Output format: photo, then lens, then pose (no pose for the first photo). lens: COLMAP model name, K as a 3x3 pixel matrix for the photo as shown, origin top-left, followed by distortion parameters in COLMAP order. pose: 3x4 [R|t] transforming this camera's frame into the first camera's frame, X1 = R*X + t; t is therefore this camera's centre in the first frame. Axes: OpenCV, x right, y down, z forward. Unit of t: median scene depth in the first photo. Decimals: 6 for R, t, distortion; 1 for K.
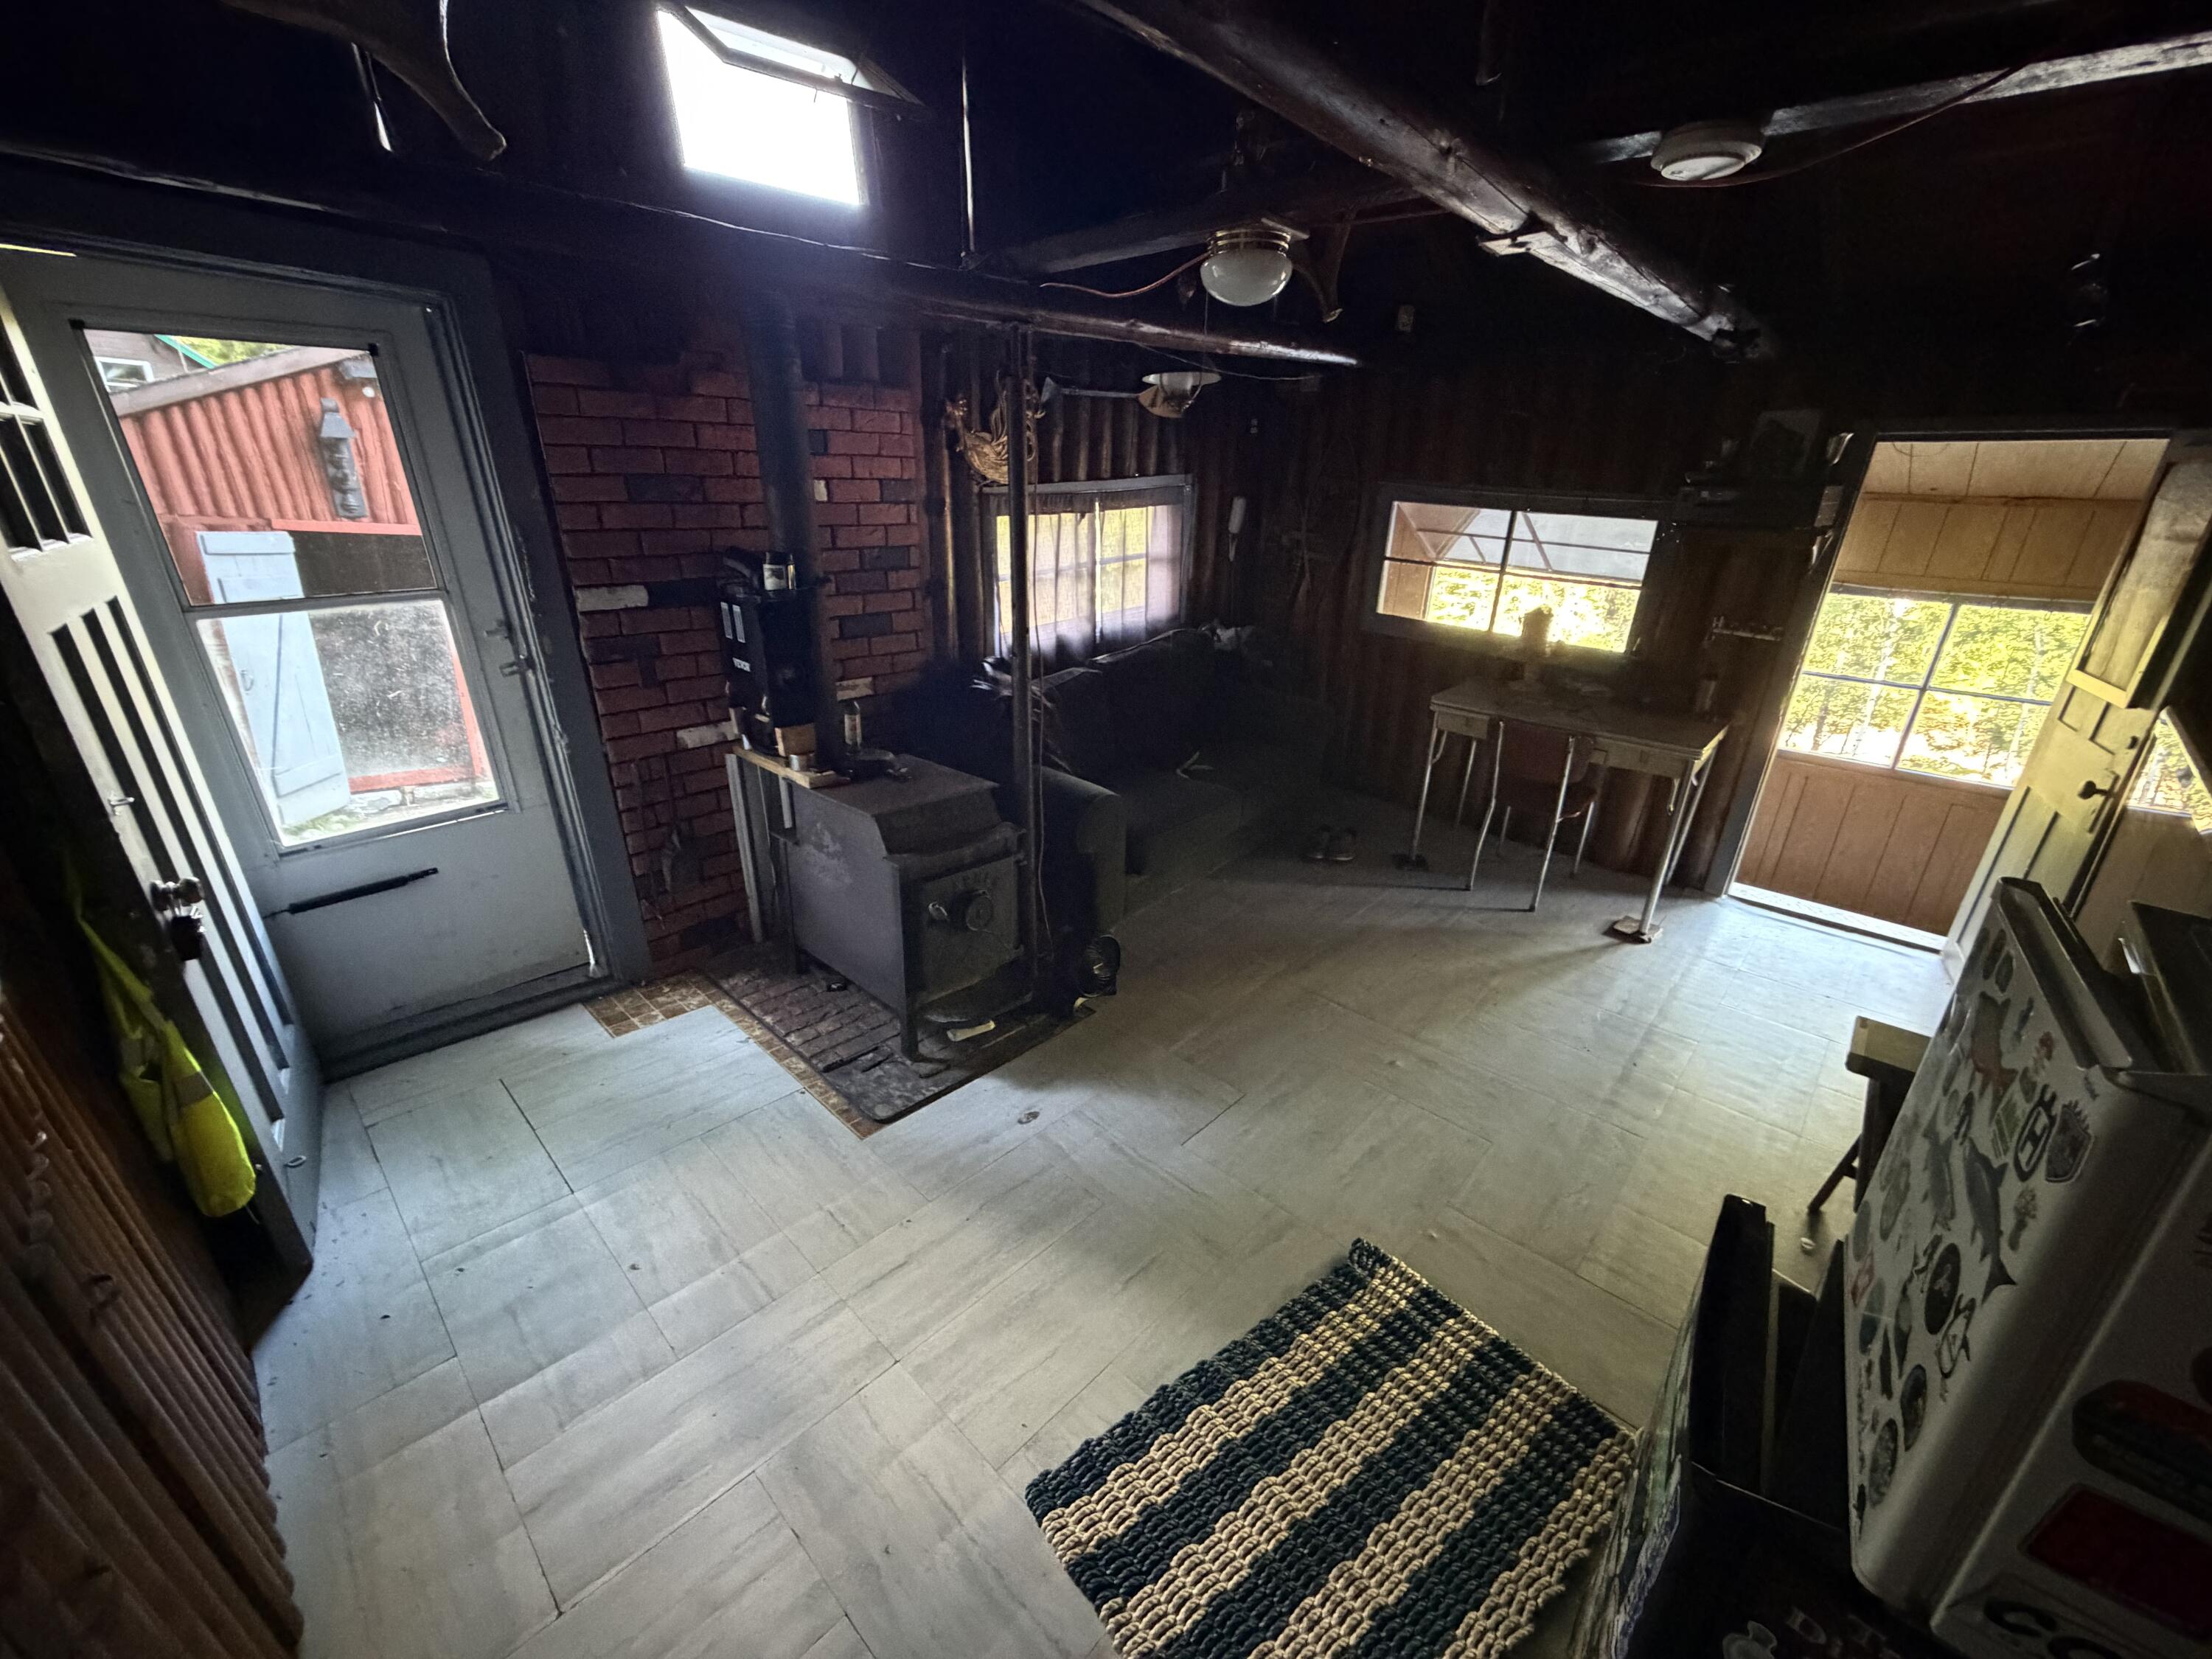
lens RADIAL K [[885.0, 0, 1096.9], [0, 885.0, 823.4], [0, 0, 1]] dist [0.000430, 0.001002]
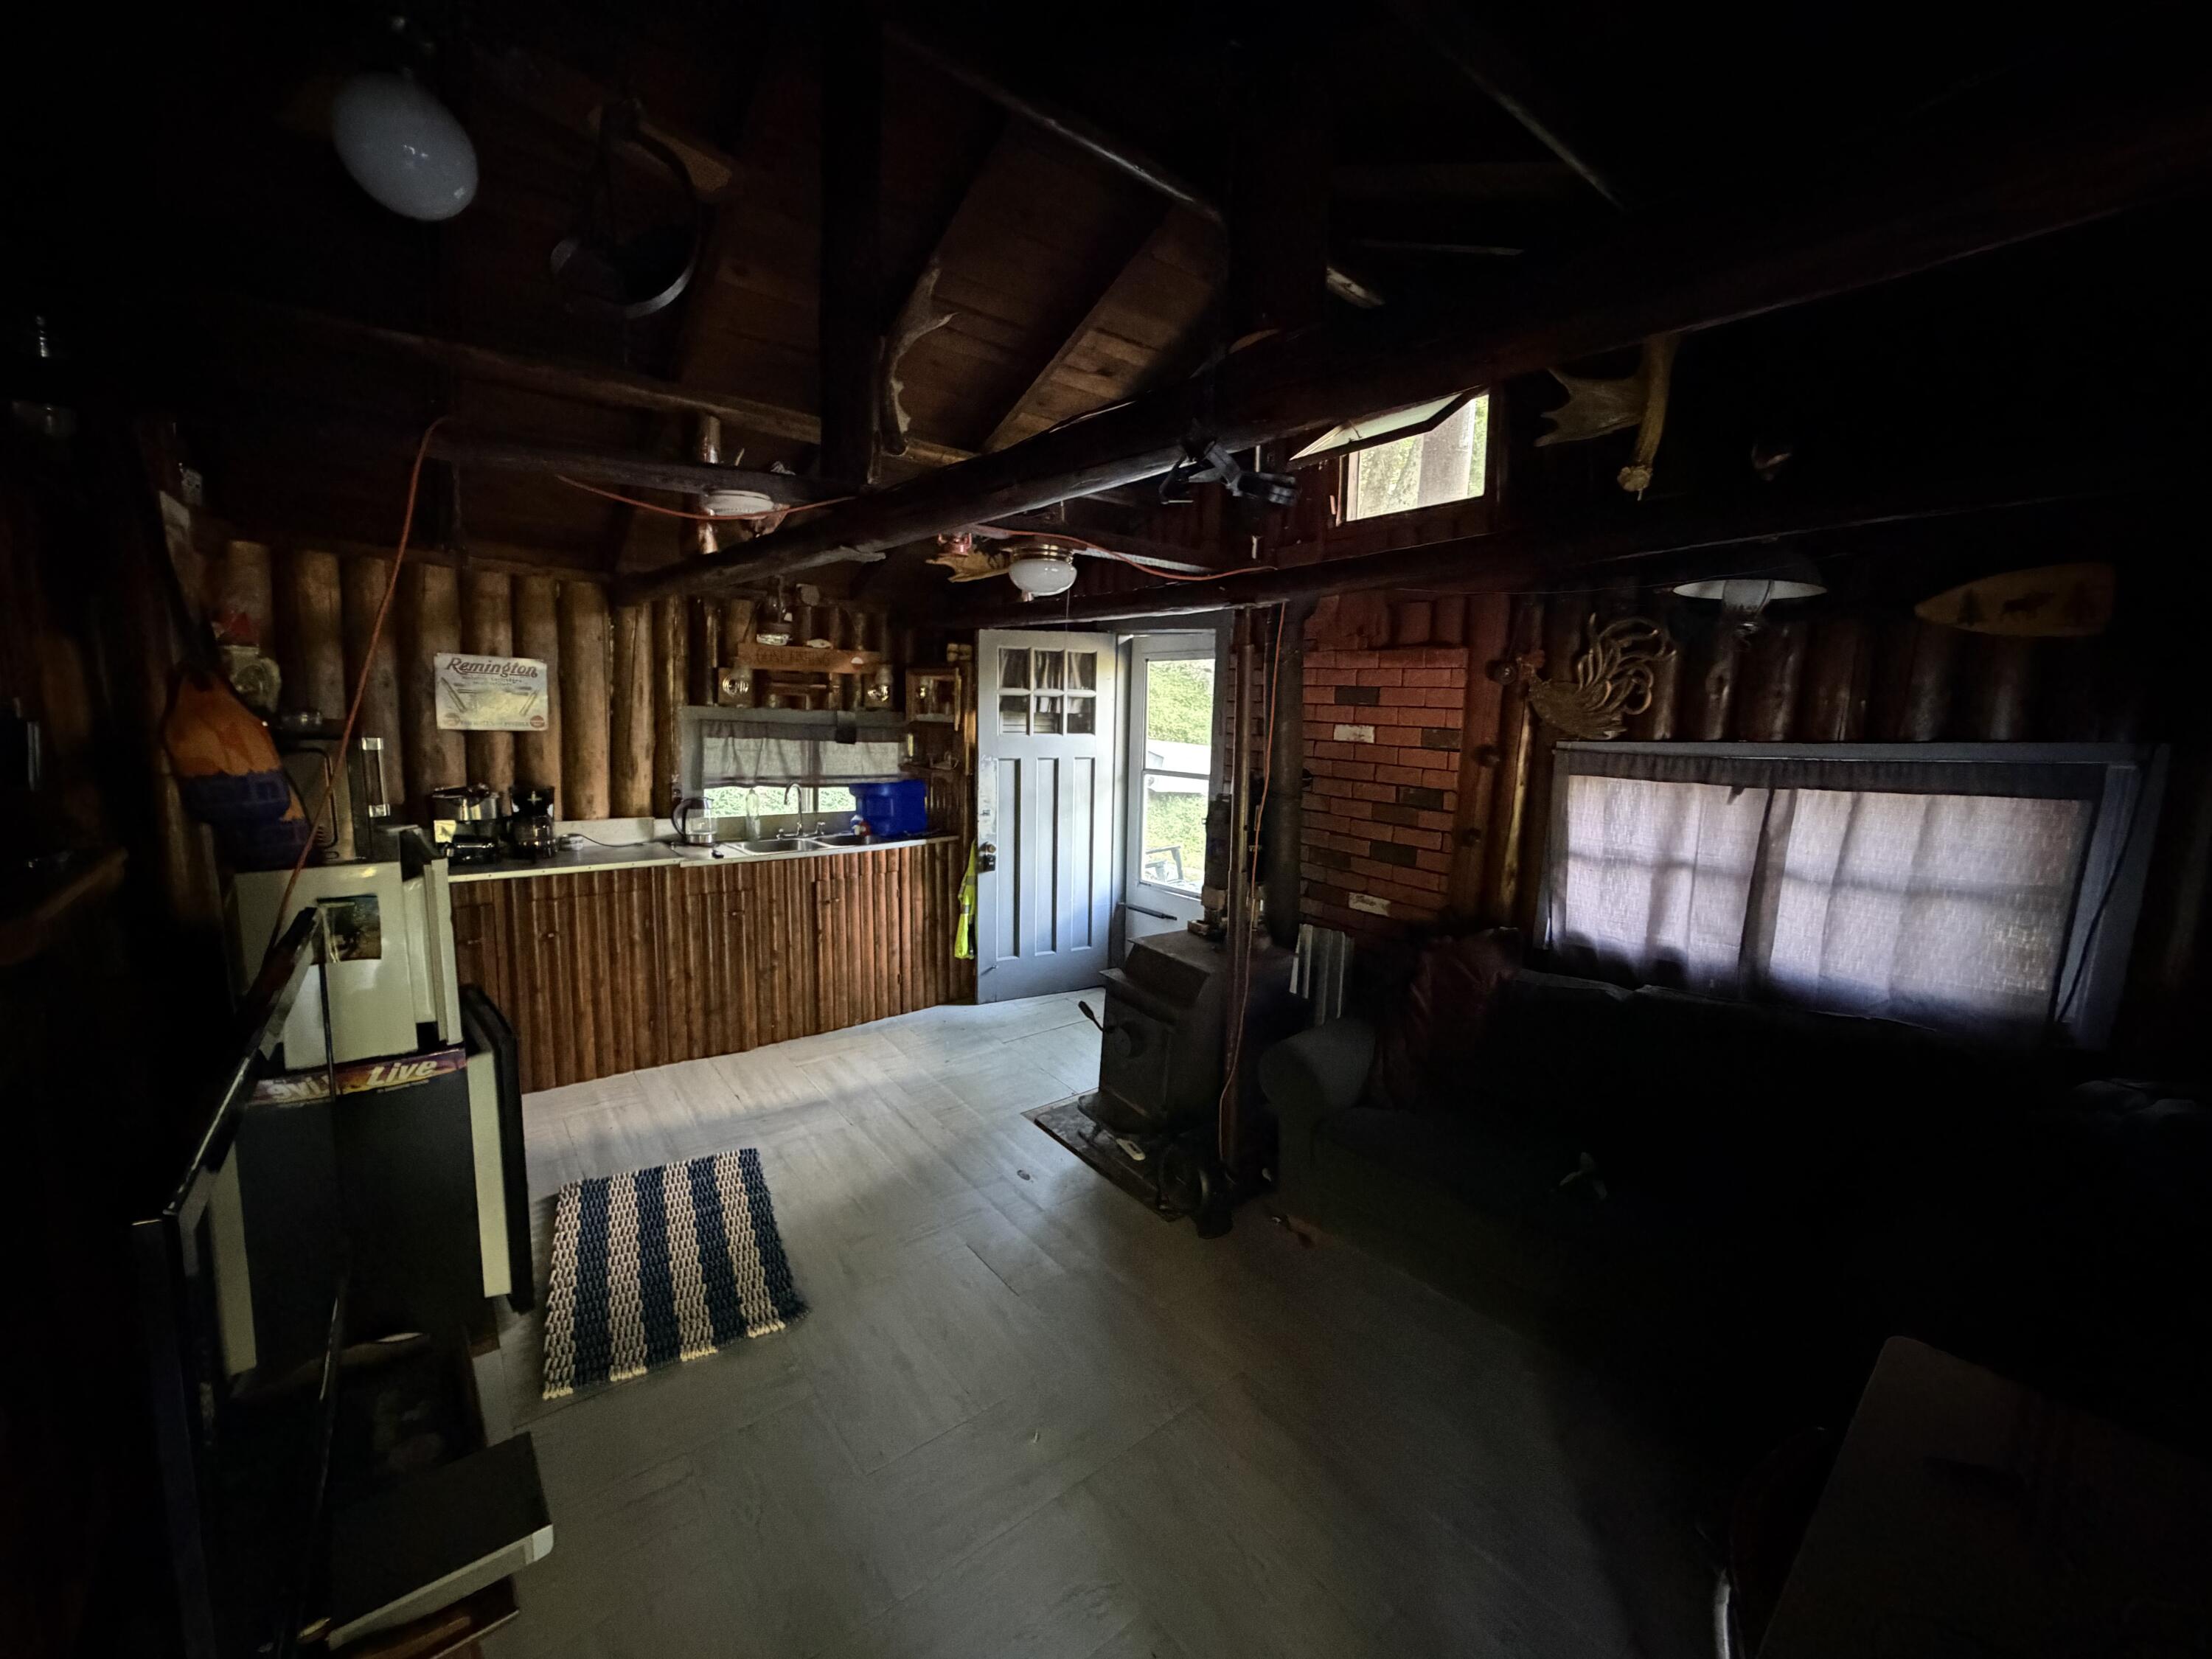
lens RADIAL K [[885.0, 0, 1096.9], [0, 885.0, 823.4], [0, 0, 1]] dist [0.000430, 0.001002]
pose [[-0.133990, 0.121977, -0.983447, 0.871697], [-0.390629, 0.905543, 0.165535, -0.304640], [0.910745, 0.406343, -0.073686, 0.761825]]
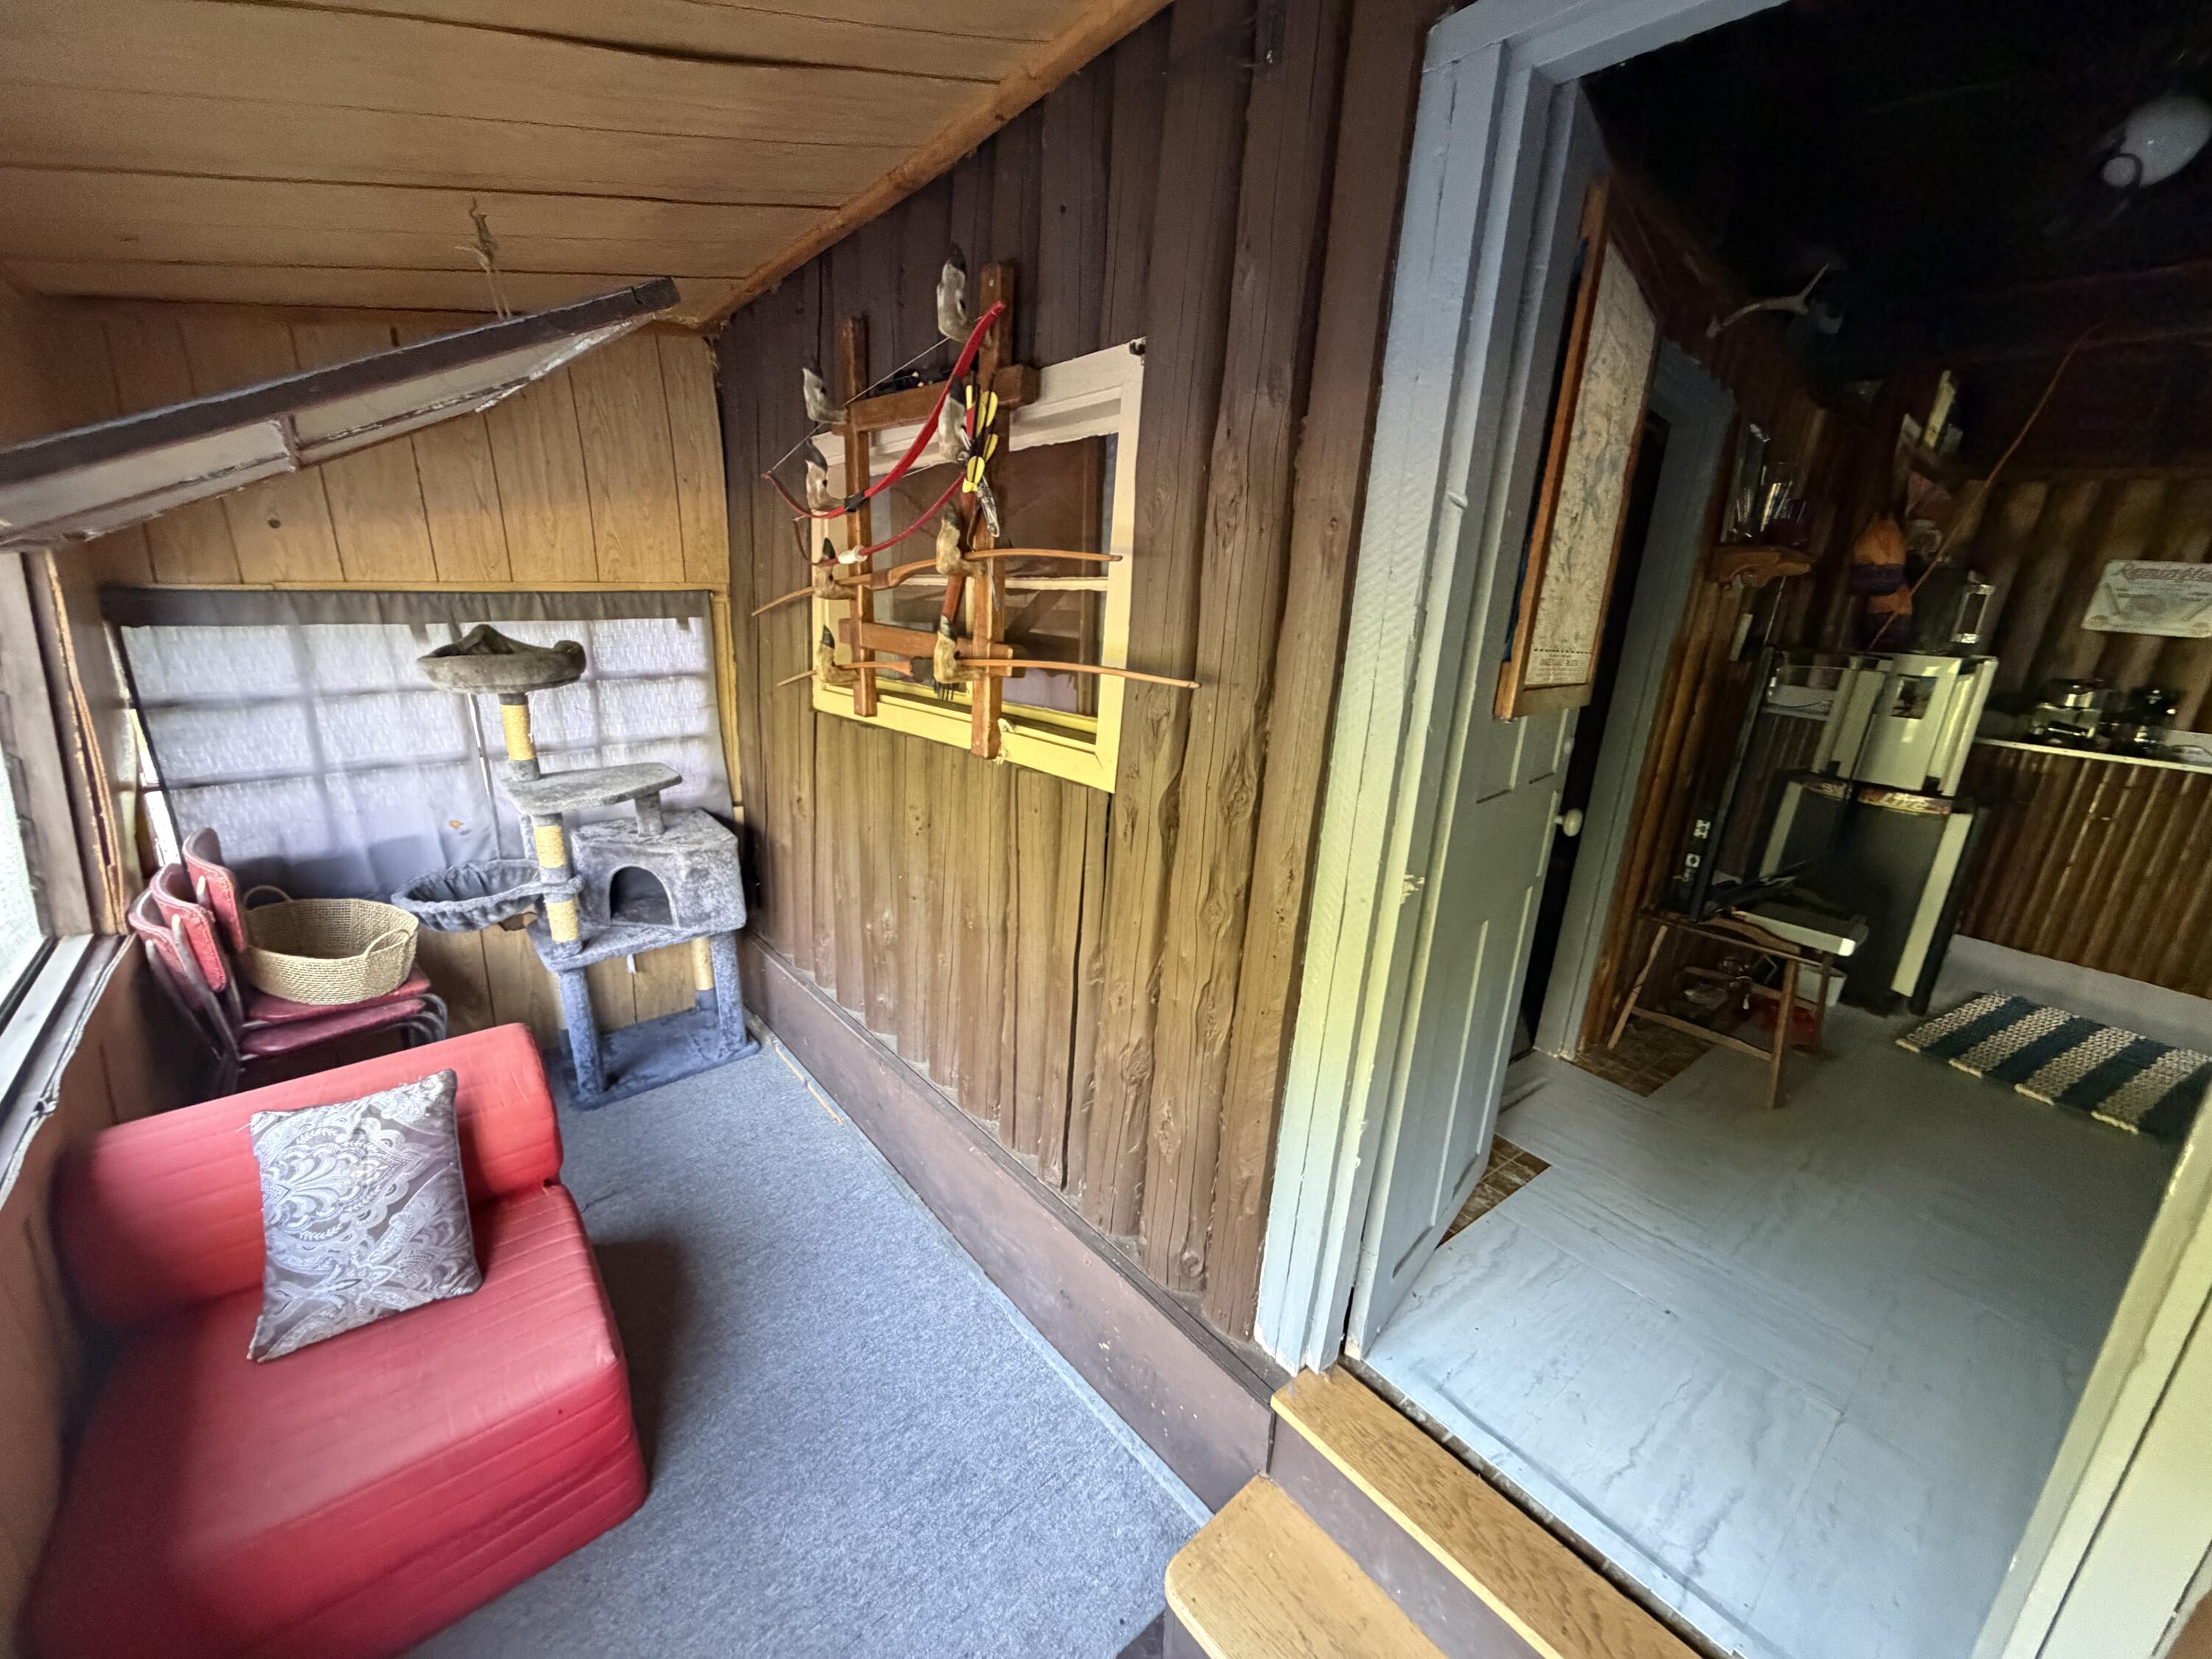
lens RADIAL K [[848.1, 0, 1094.0], [0, 848.1, 830.3], [0, 0, 1]] dist [0.000436, 0.000187]
pose [[-0.987129, -0.130103, 0.093005, 1.130519], [-0.050110, 0.803879, 0.592678, -0.326043], [-0.151874, 0.580389, -0.800051, 1.249307]]
